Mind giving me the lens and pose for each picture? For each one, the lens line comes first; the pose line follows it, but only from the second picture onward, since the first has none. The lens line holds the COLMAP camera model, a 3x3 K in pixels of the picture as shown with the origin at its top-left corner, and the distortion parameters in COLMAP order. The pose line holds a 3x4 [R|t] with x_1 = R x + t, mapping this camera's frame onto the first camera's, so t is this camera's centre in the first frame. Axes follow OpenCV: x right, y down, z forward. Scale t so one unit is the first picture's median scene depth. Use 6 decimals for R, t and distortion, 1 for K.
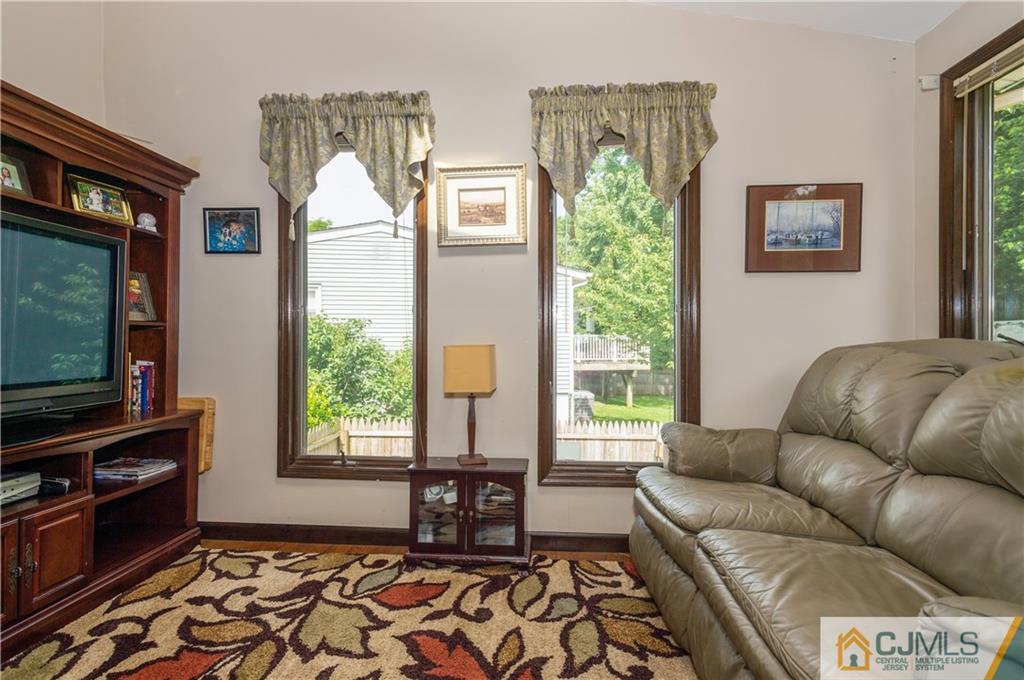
lens RADIAL K [[478.9, 0, 512.9], [0, 478.9, 339.4], [0, 0, 1]] dist [0.013931, -0.002702]
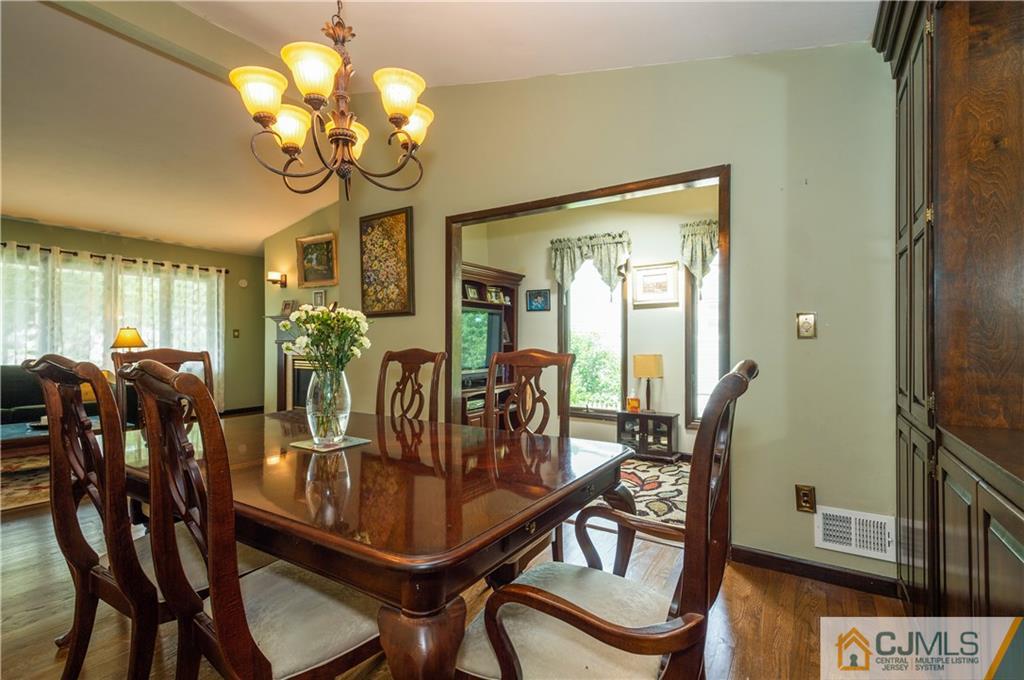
lens RADIAL K [[478.9, 0, 497.7], [0, 478.9, 332.3], [0, 0, 1]] dist [0.013931, -0.002702]
pose [[0.866501, -0.009553, -0.499085, 0.356698], [-0.000088, 0.999814, -0.019290, -0.041628], [0.499176, 0.016759, 0.866339, -1.021599]]
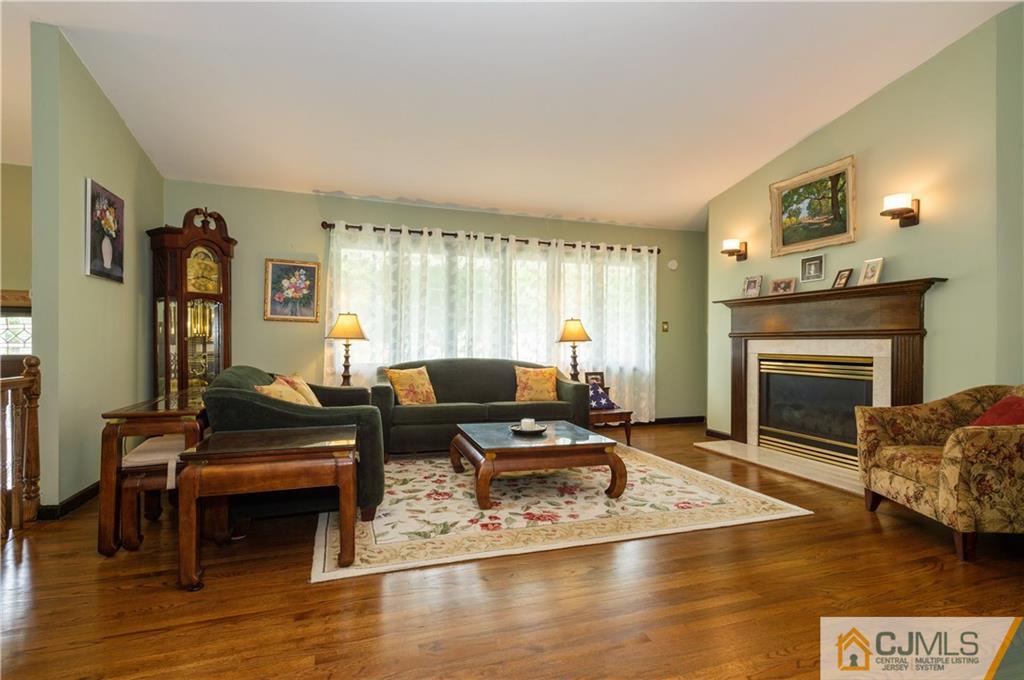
lens RADIAL K [[478.9, 0, 516.2], [0, 478.9, 349.6], [0, 0, 1]] dist [0.013931, -0.002702]
pose [[0.388118, 0.010788, -0.921547, -0.656873], [0.002999, 0.999911, 0.012969, -0.003373], [0.921605, -0.007797, 0.388051, -0.904138]]
